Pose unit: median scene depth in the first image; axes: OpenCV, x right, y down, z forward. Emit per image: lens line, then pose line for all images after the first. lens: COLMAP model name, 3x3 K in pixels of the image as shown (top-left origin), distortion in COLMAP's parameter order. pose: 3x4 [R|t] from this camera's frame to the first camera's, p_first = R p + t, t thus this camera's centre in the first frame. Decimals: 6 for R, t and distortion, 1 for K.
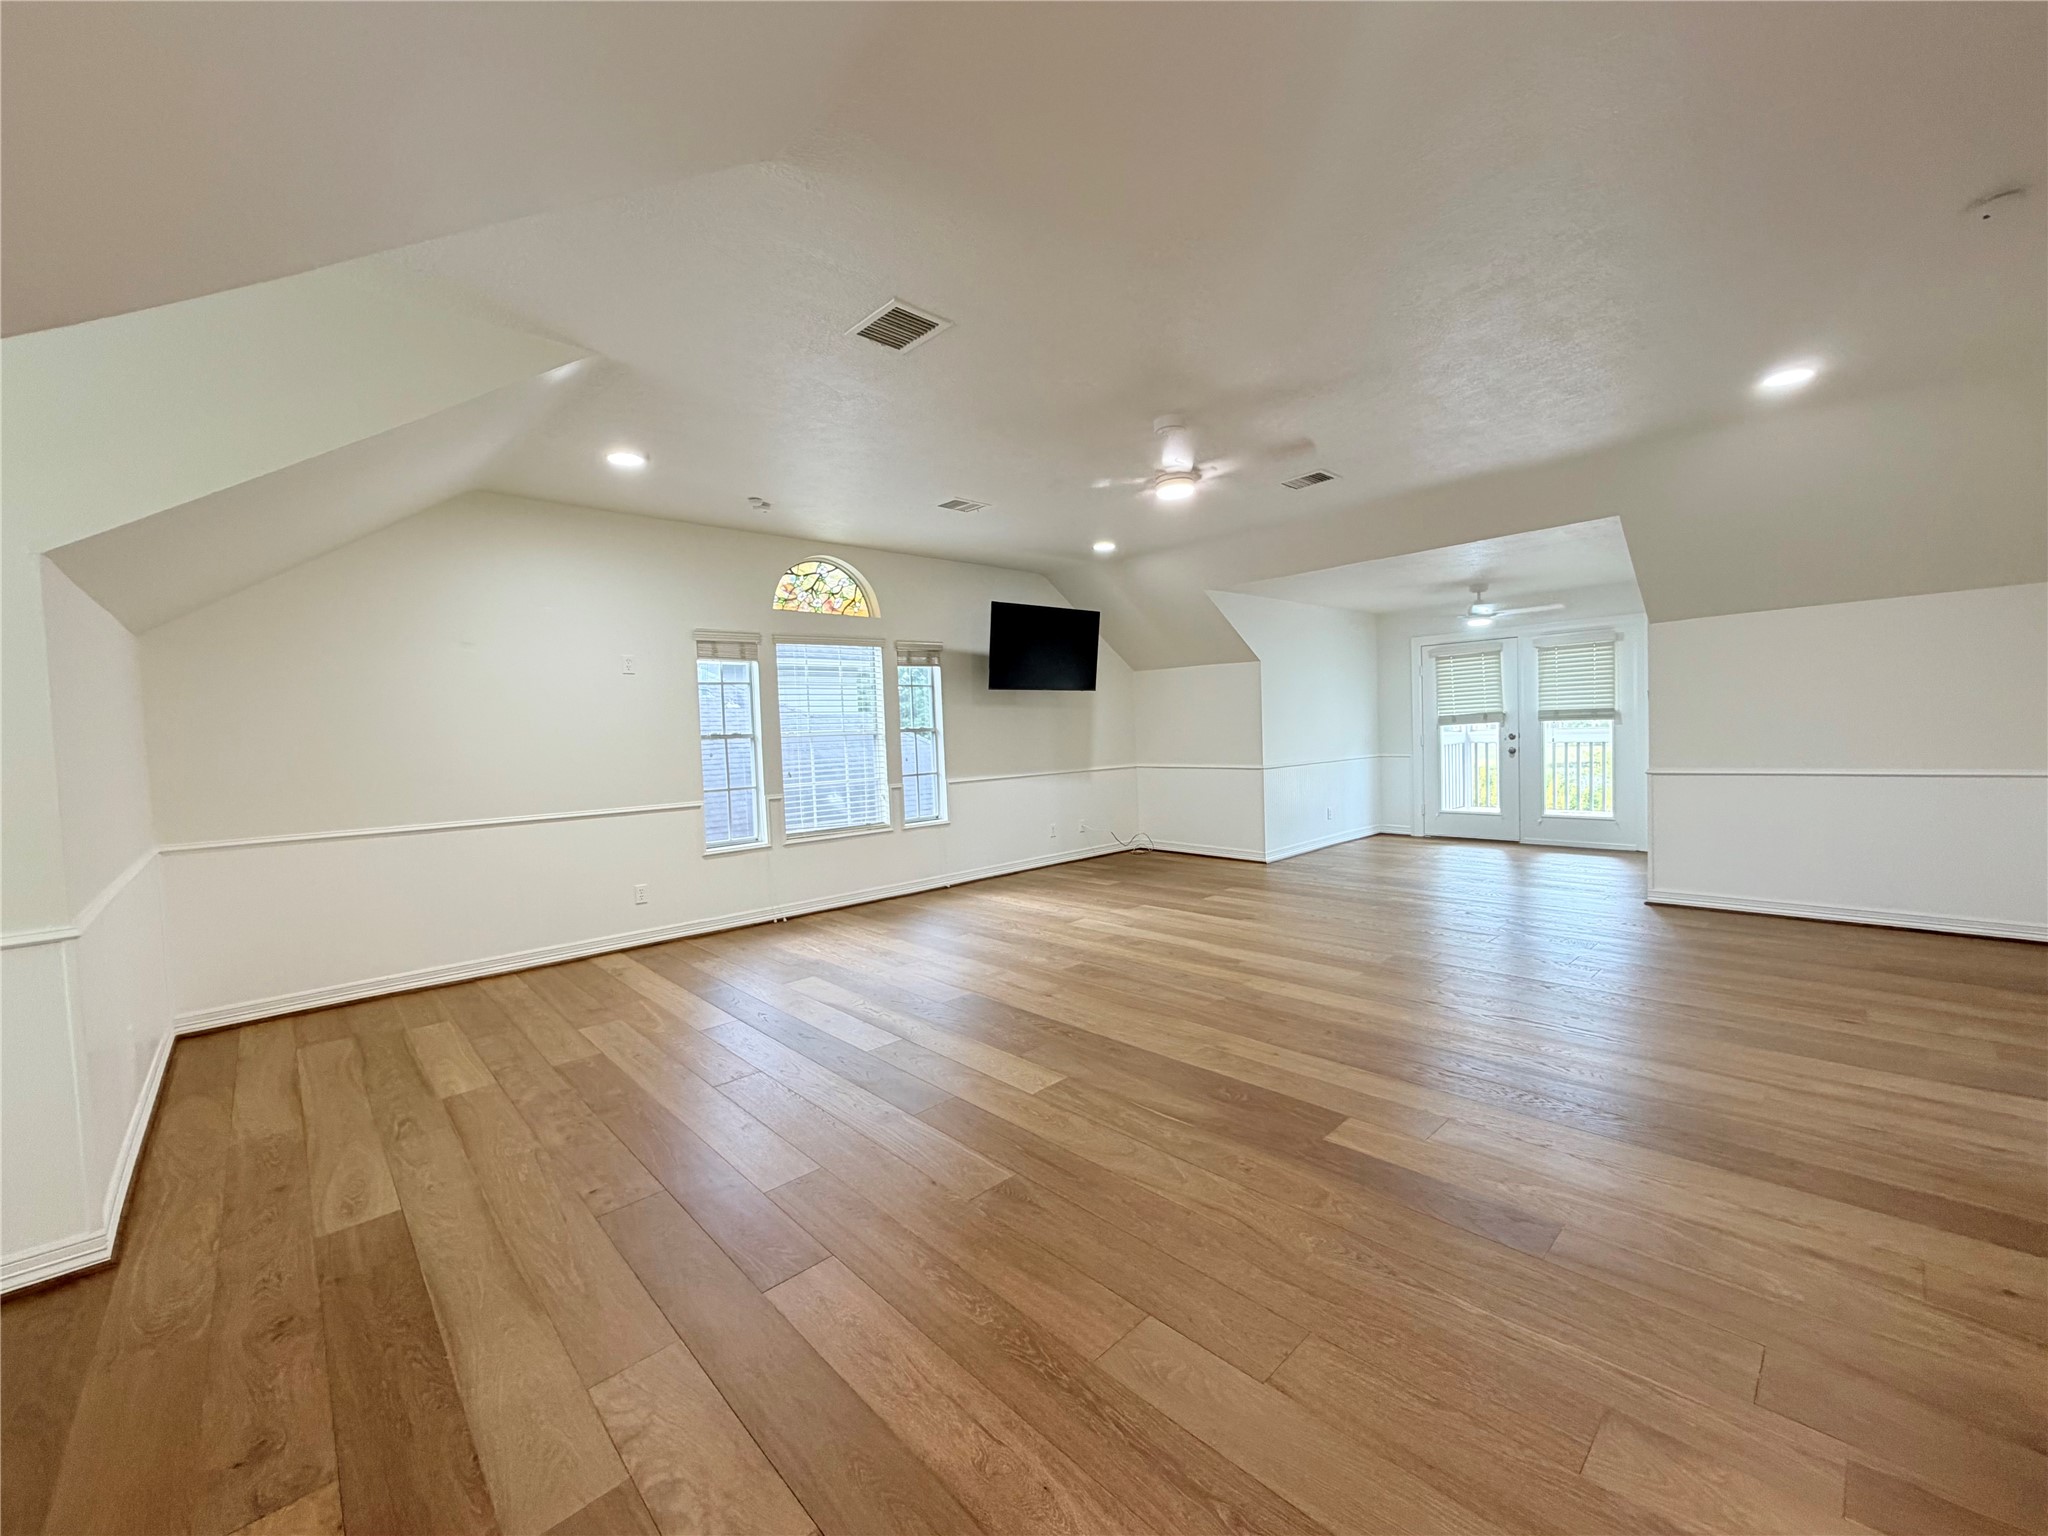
lens RADIAL K [[820.4, 0, 1017.2], [0, 820.4, 772.1], [0, 0, 1]] dist [-0.000284, 0.000153]
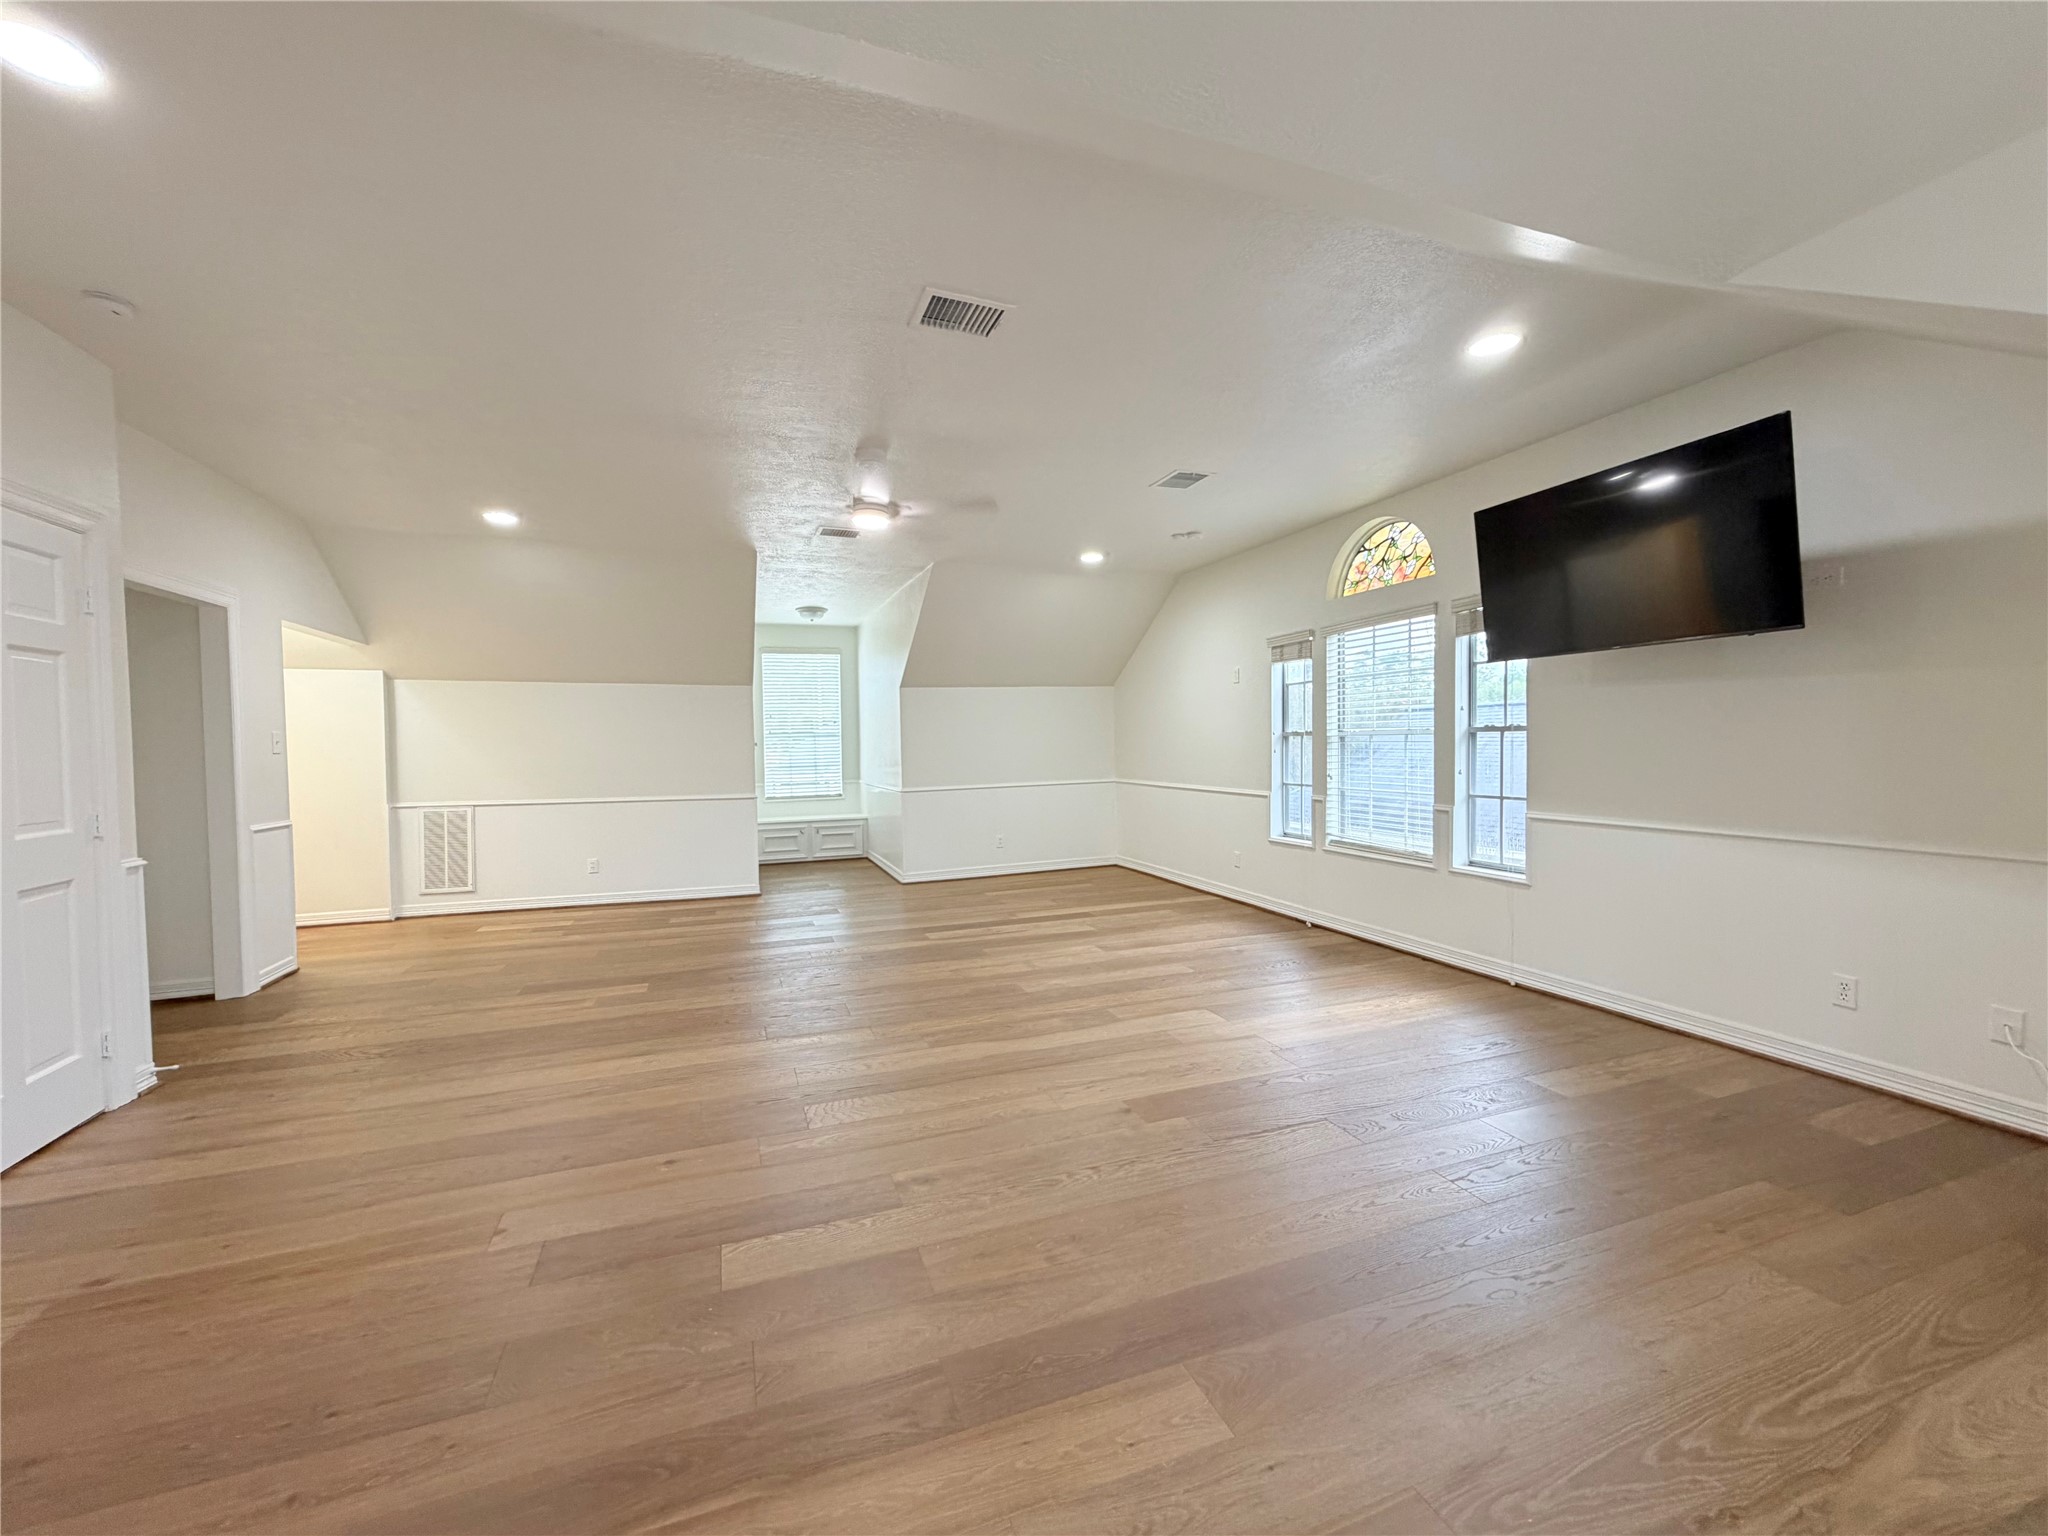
lens RADIAL K [[820.4, 0, 1022.6], [0, 820.4, 766.5], [0, 0, 1]] dist [-0.000284, 0.000153]
pose [[-0.394963, 0.067989, -0.916178, 0.688295], [-0.017887, 0.996500, 0.081661, -0.074463], [0.918523, 0.048641, -0.392364, 1.007867]]
